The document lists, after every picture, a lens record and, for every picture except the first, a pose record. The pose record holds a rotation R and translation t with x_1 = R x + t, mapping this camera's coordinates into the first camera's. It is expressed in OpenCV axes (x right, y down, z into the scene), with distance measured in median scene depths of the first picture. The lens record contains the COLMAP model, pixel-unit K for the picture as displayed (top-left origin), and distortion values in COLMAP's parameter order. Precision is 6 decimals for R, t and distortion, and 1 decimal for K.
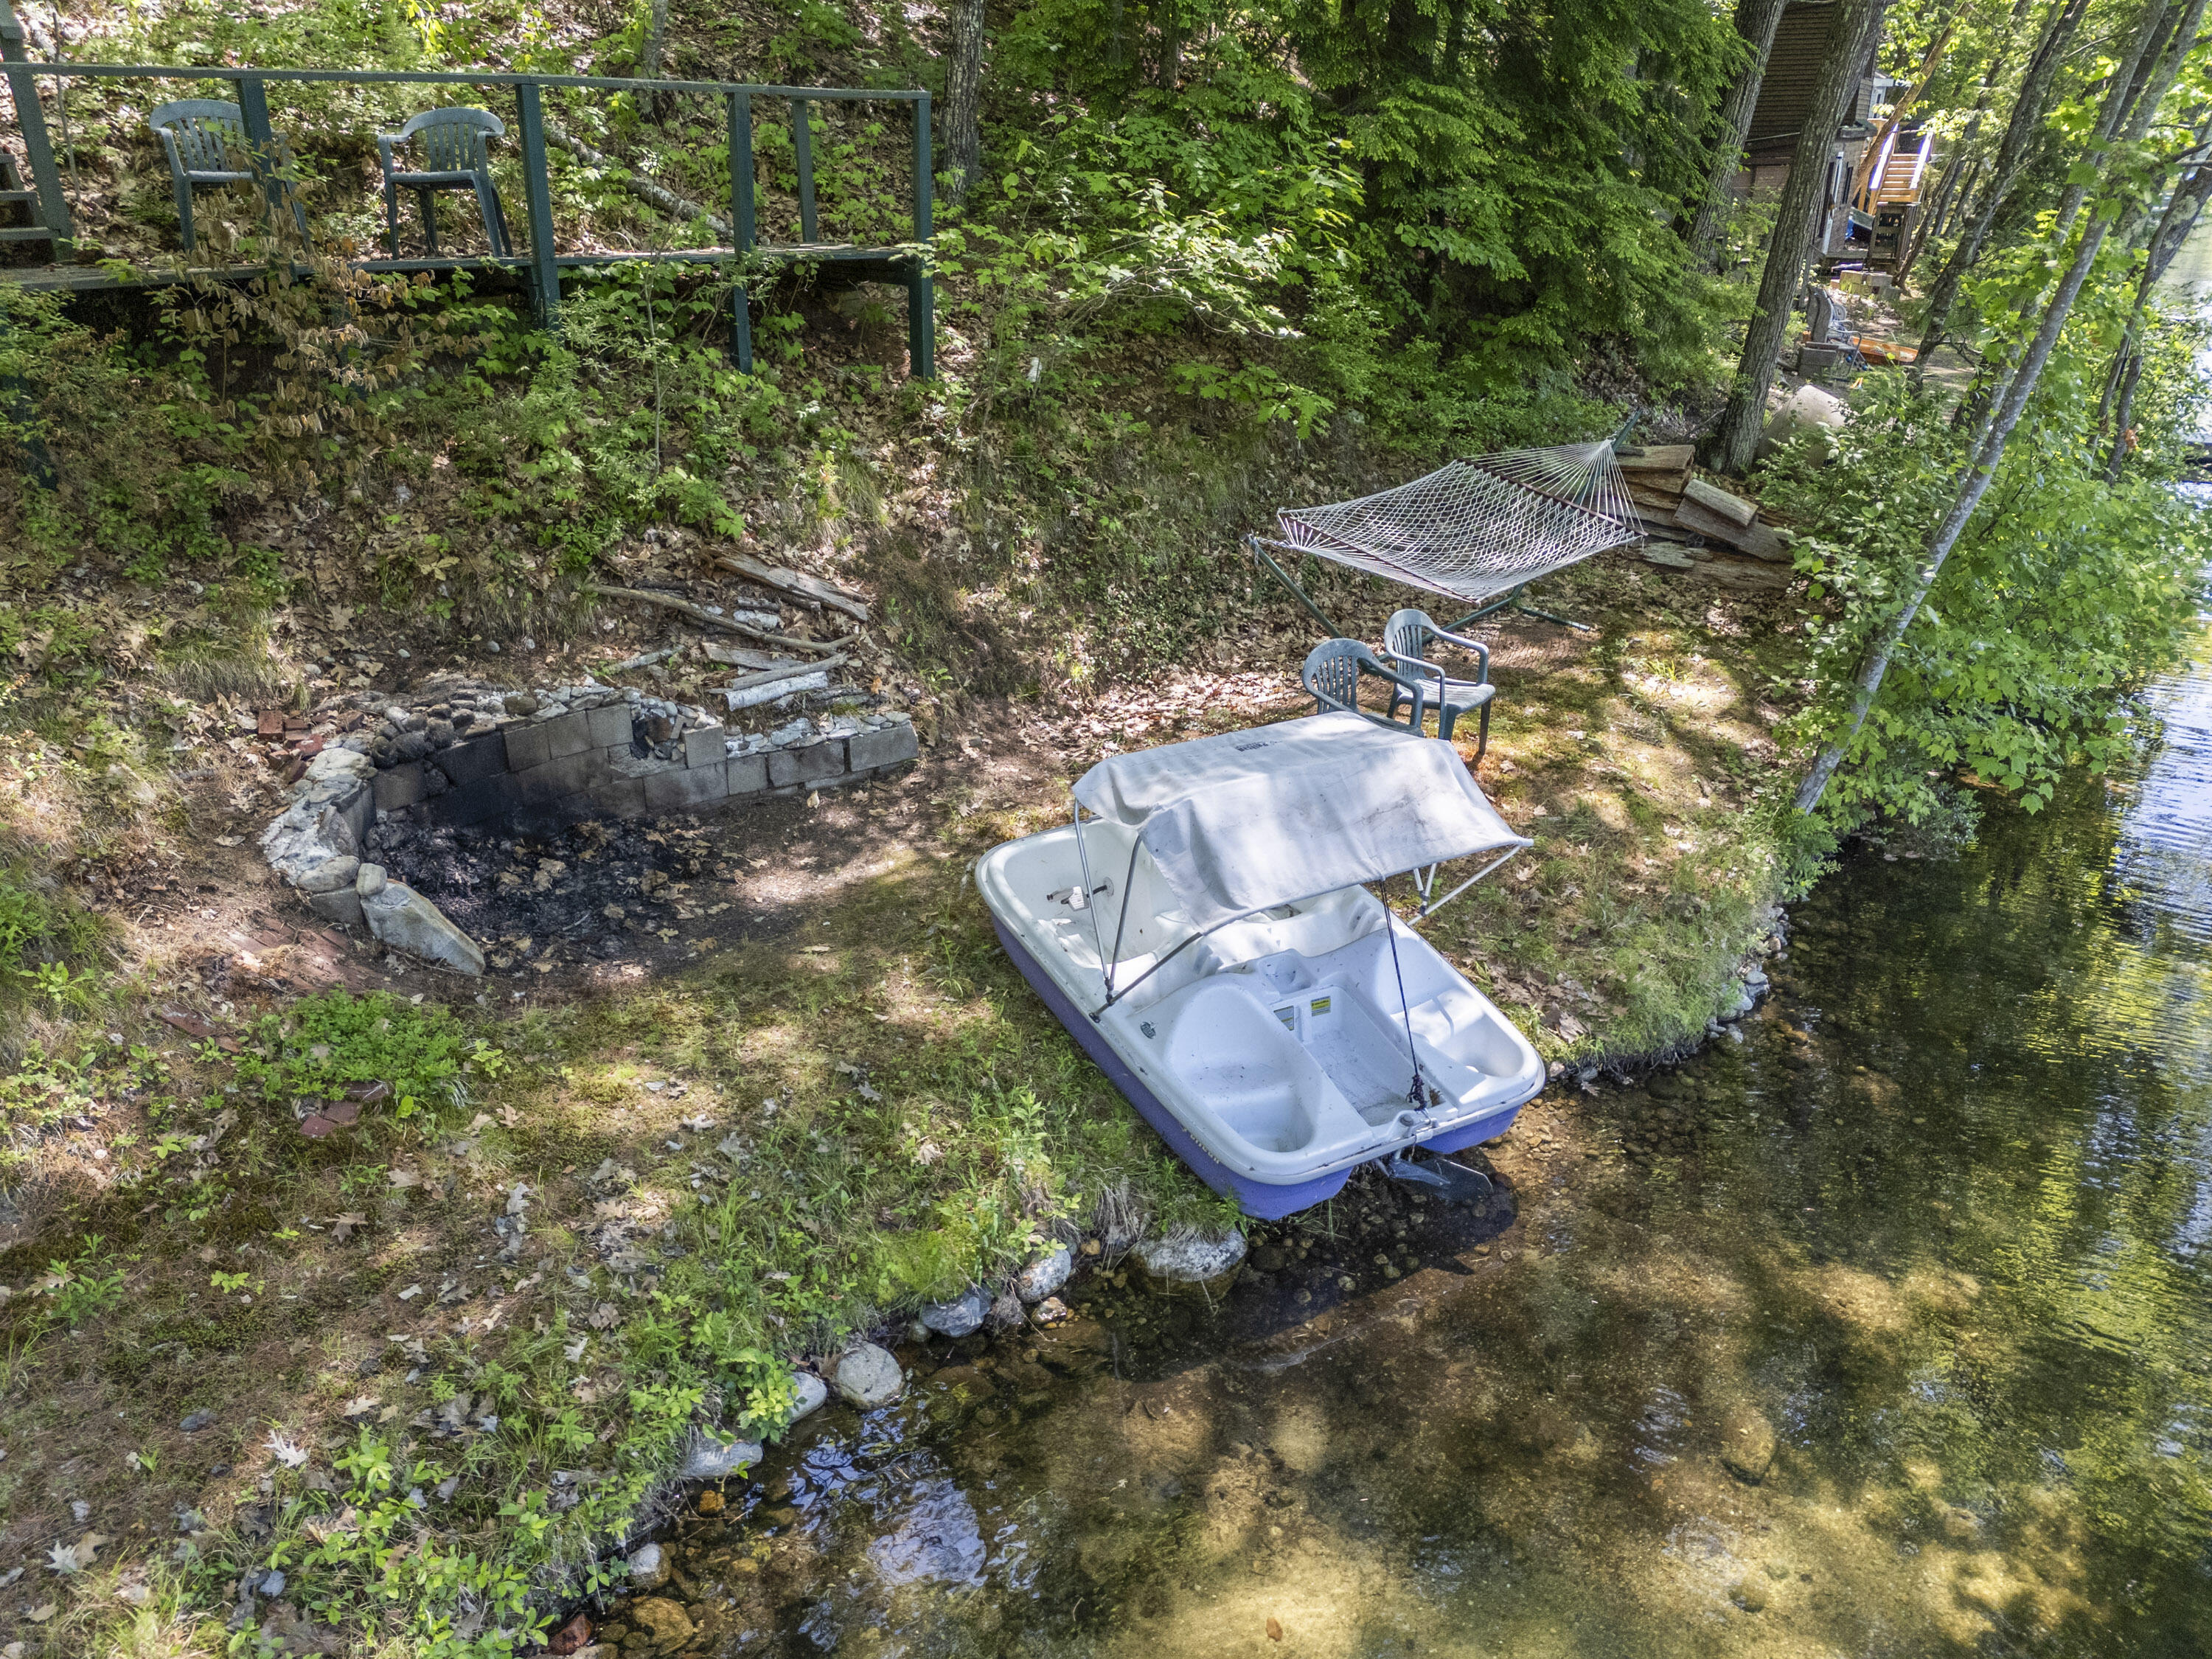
lens RADIAL K [[1618.7, 0, 1101.6], [0, 1618.7, 844.1], [0, 0, 1]] dist [0.057314, -0.041068]
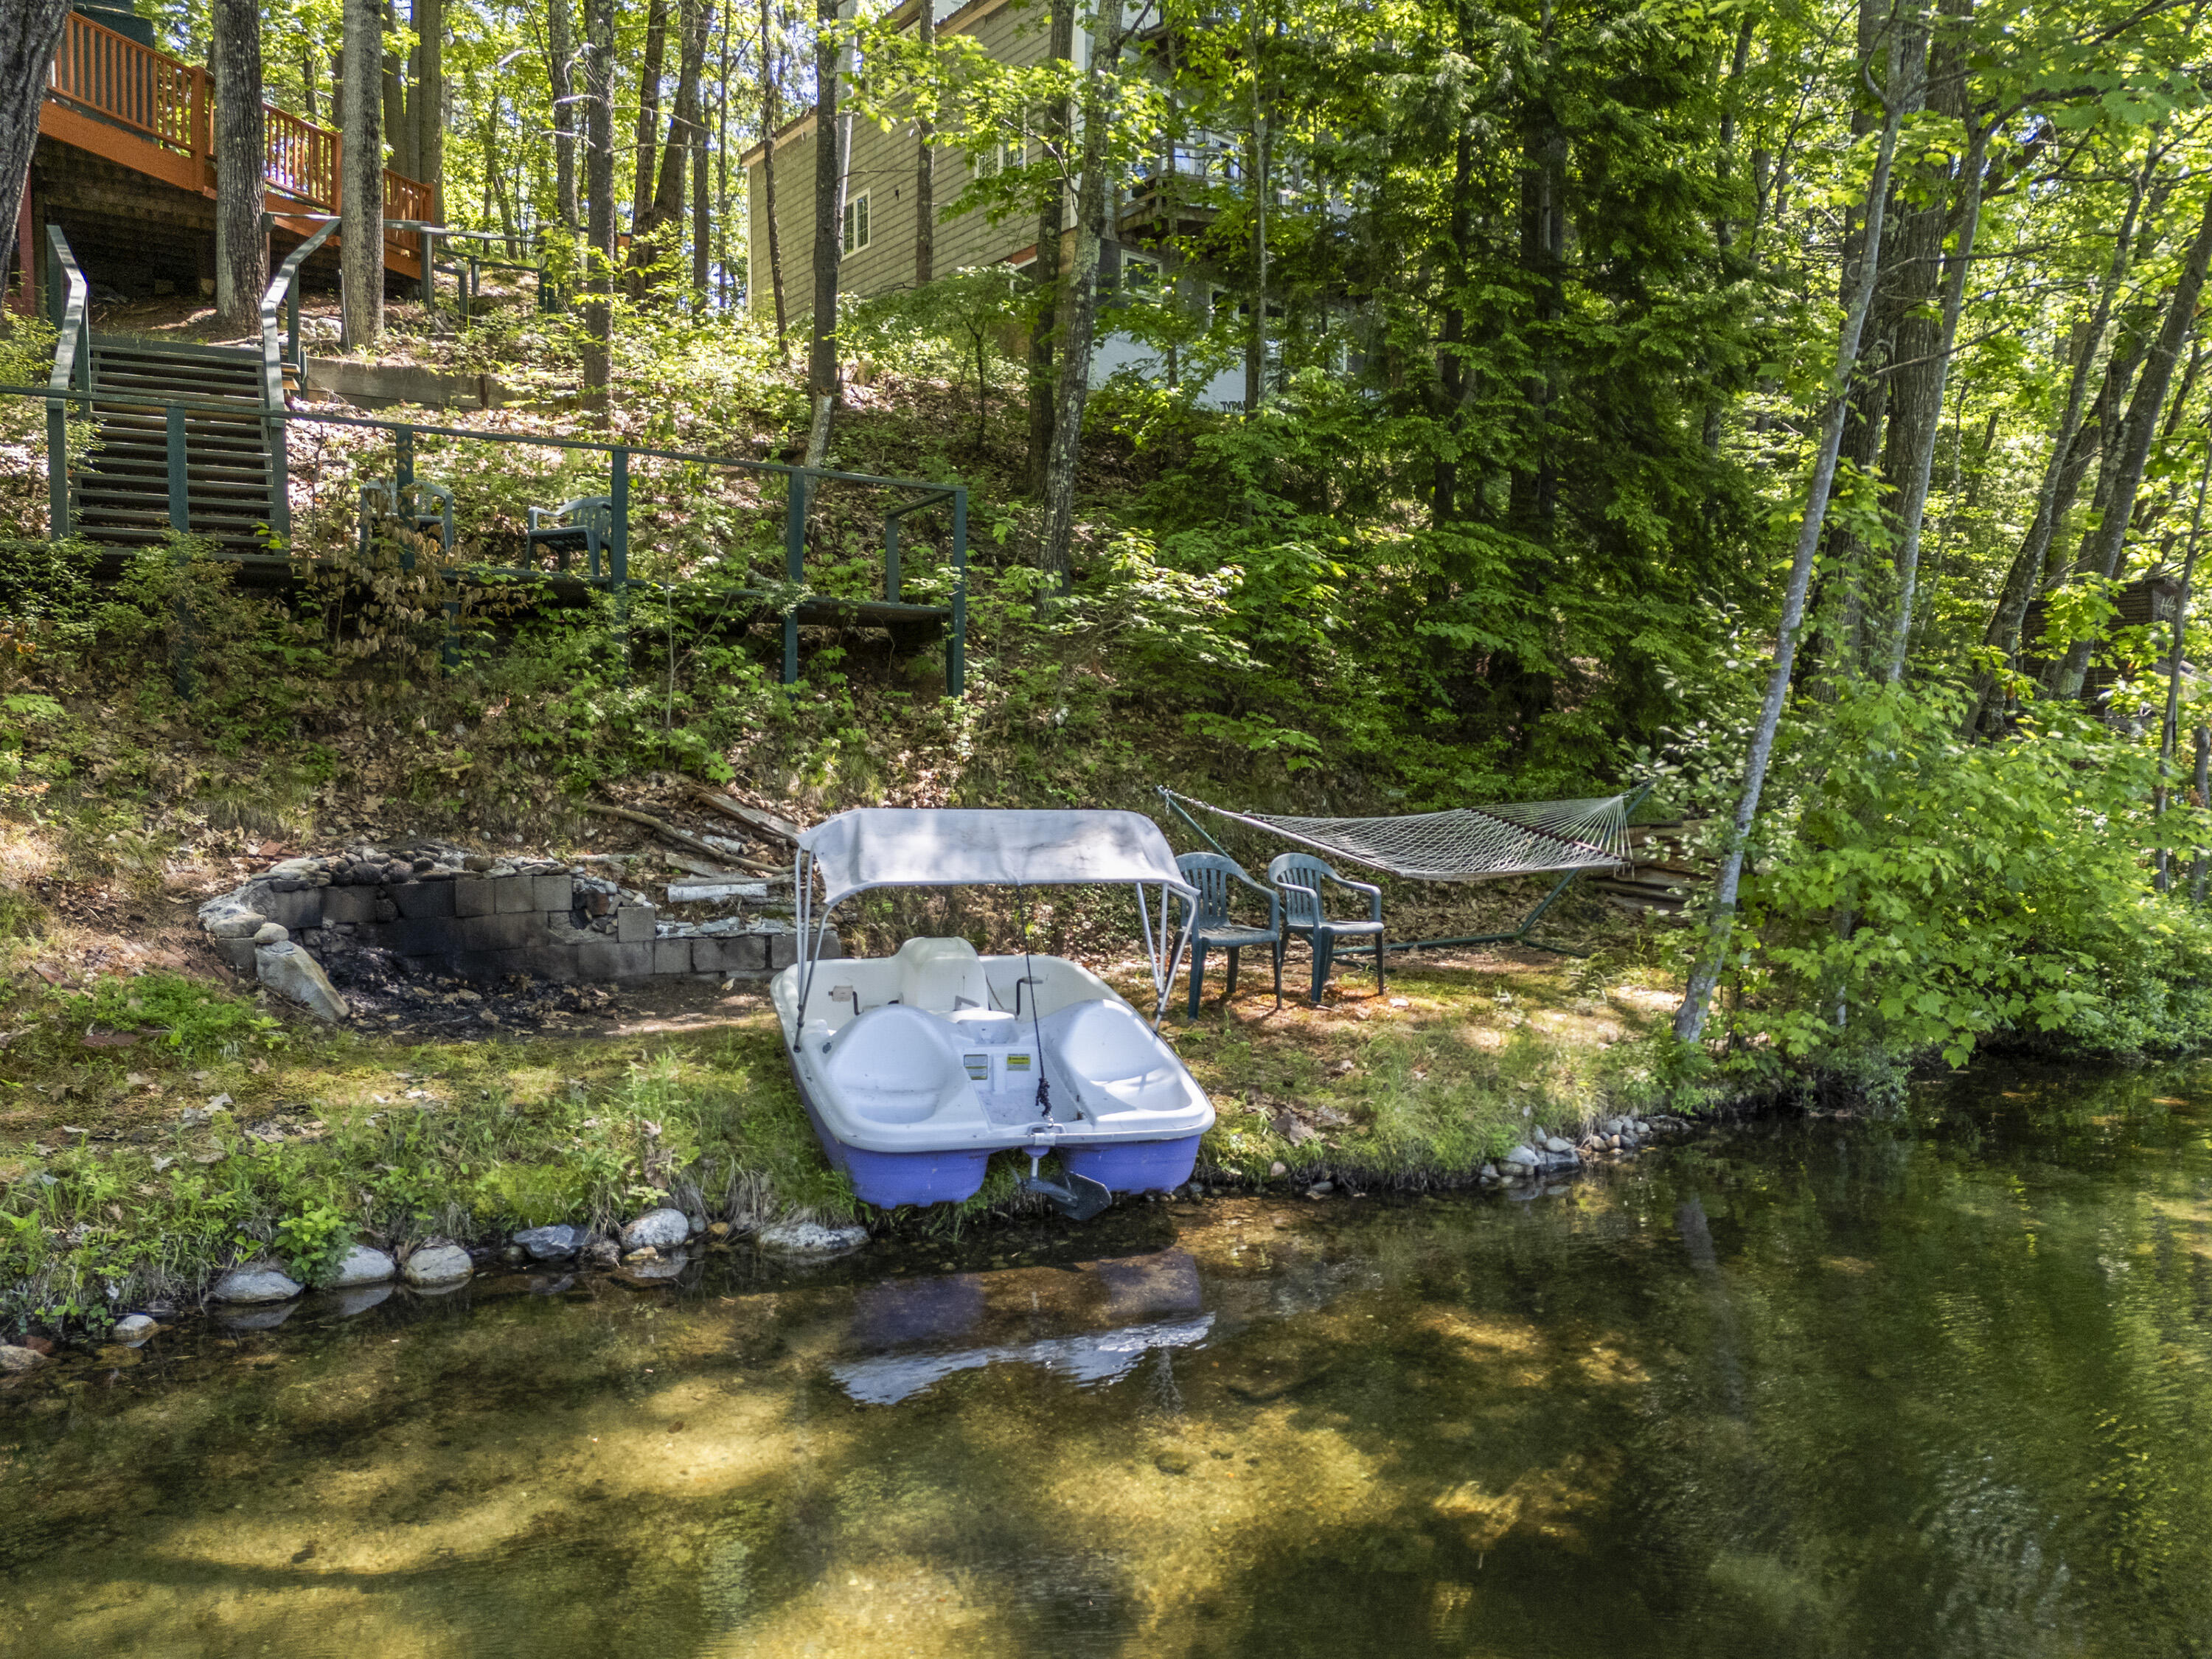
lens RADIAL K [[1608.6, 0, 1124.4], [0, 1608.6, 767.6], [0, 0, 1]] dist [0.015008, -0.003512]
pose [[0.977790, -0.003971, -0.209548, 0.322791], [-0.080971, 0.915034, -0.395167, 0.253337], [0.193313, 0.403358, 0.894389, 0.004889]]
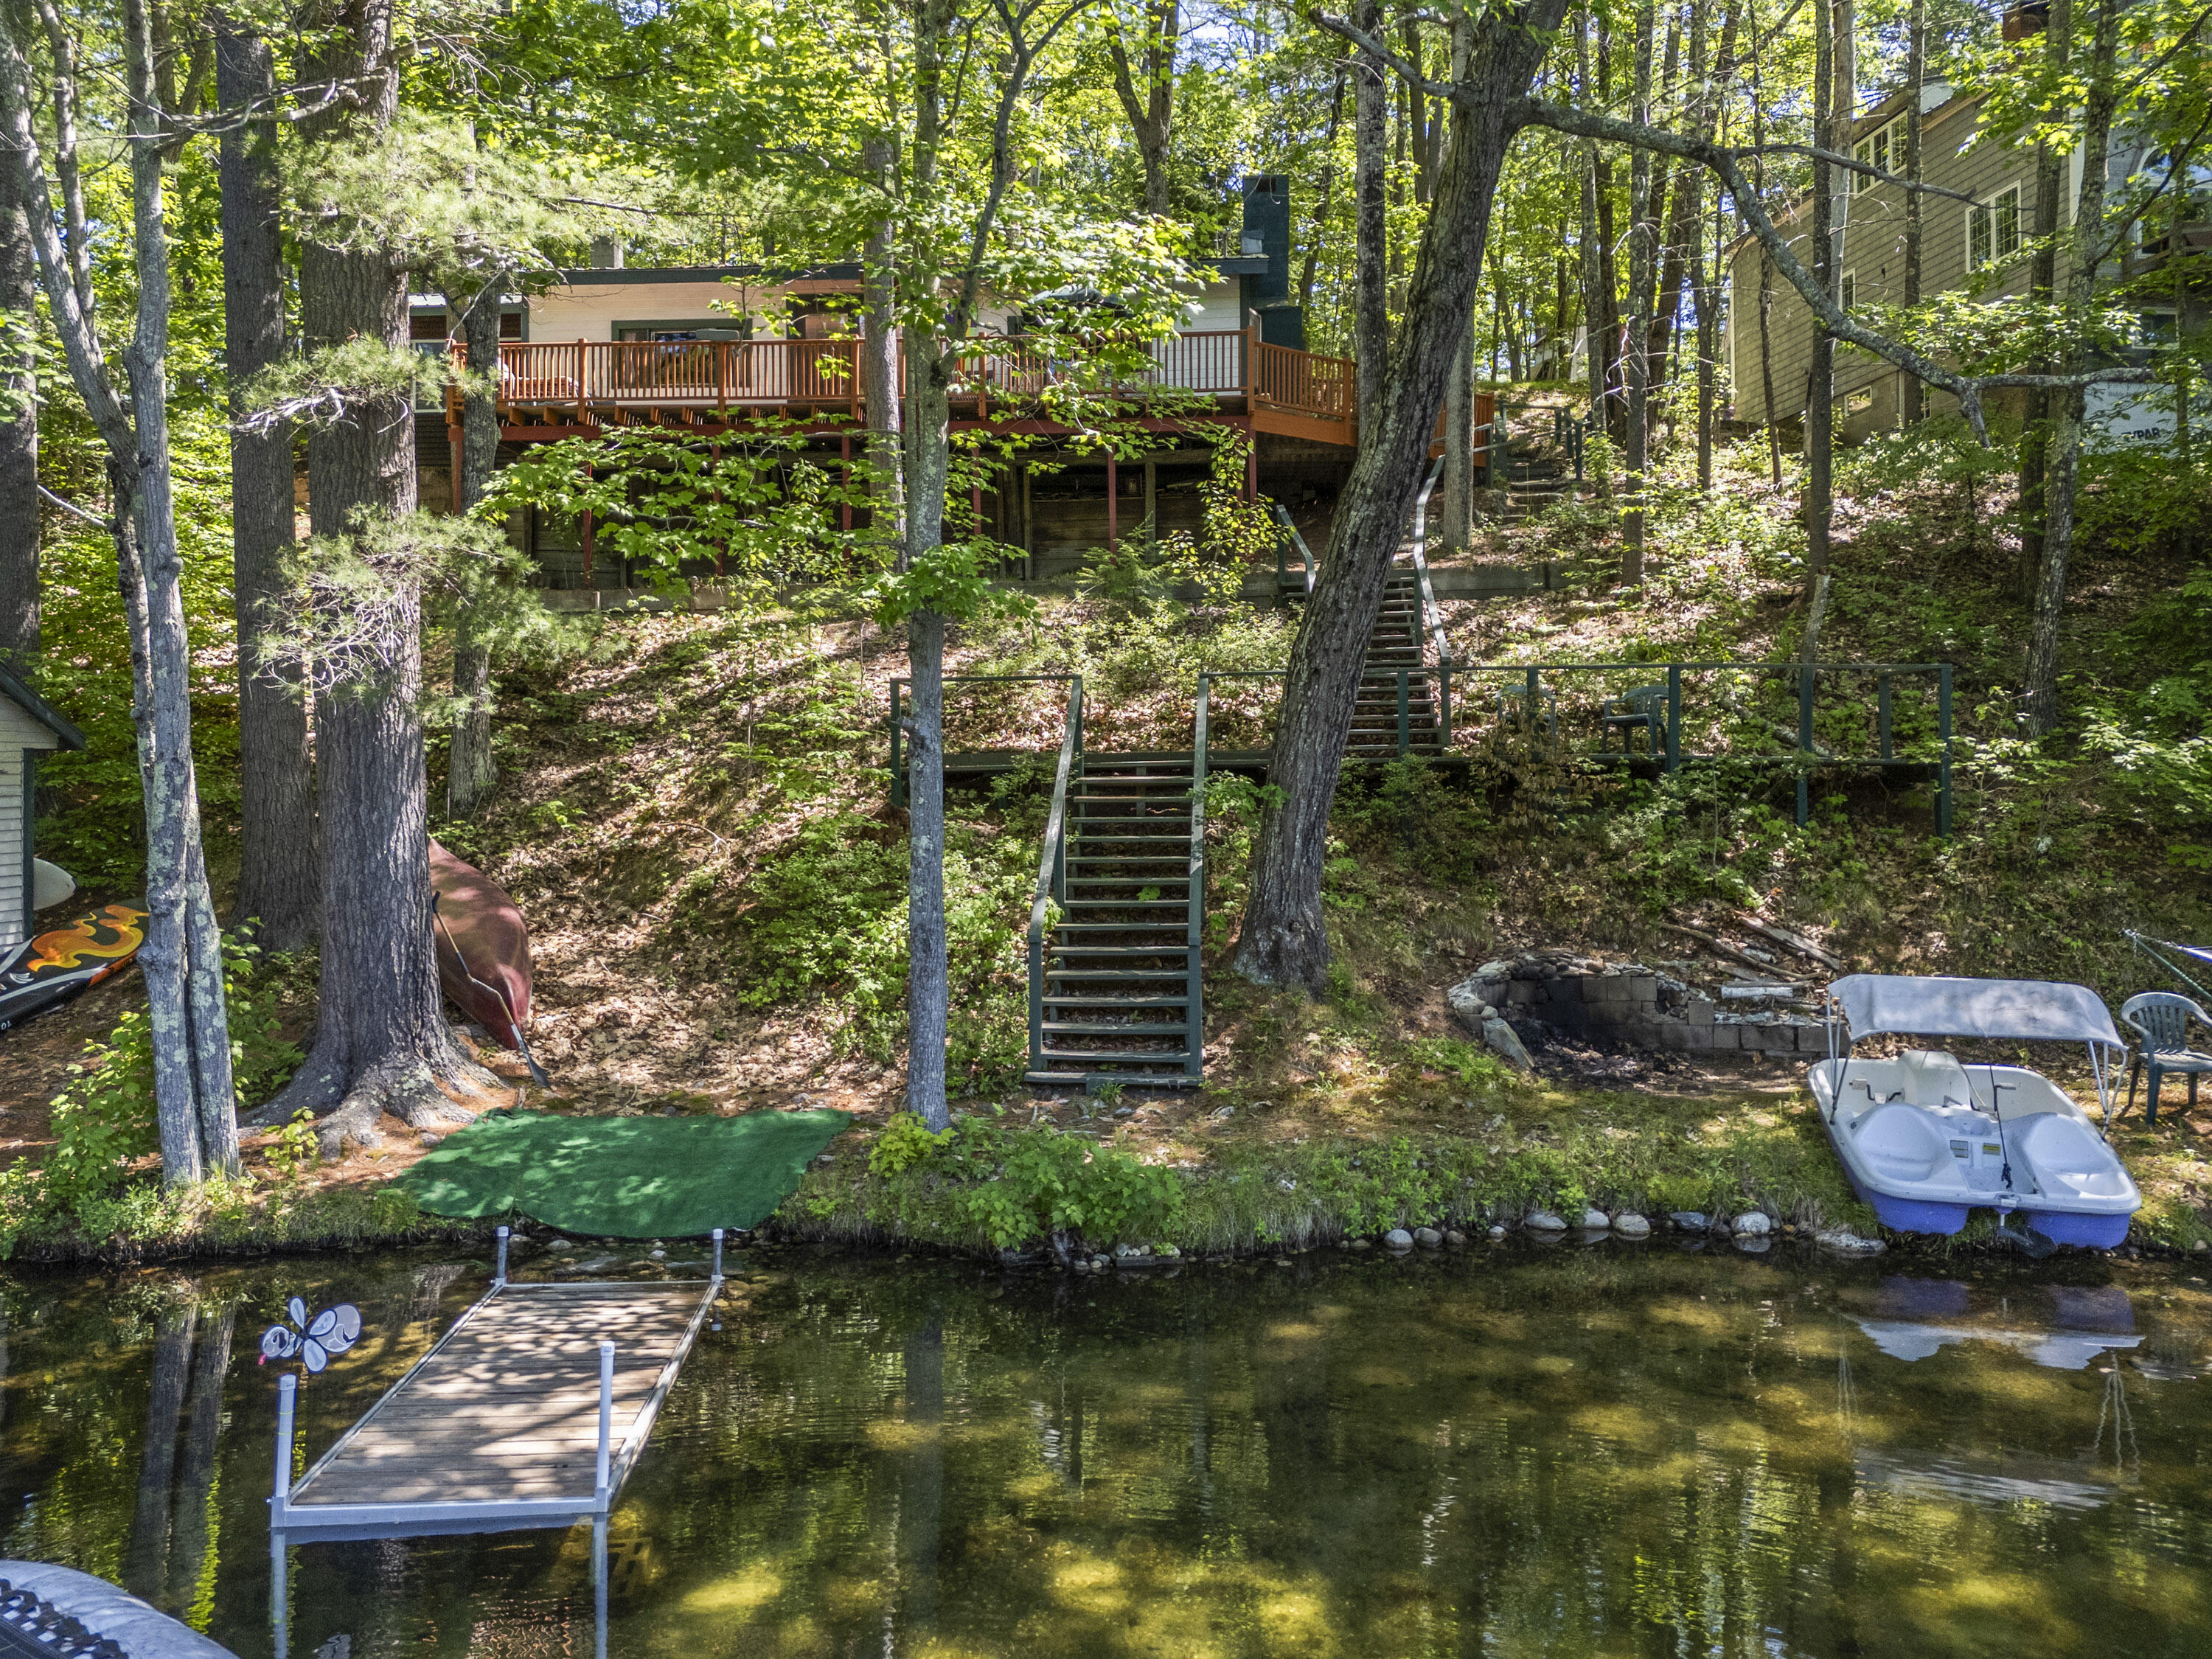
lens RADIAL K [[1608.6, 0, 1124.4], [0, 1608.6, 767.6], [0, 0, 1]] dist [0.015008, -0.003512]
pose [[0.706695, -0.009058, -0.707460, 0.504541], [-0.274325, 0.918190, -0.285784, 0.338314], [0.652172, 0.396036, 0.646395, -0.554830]]
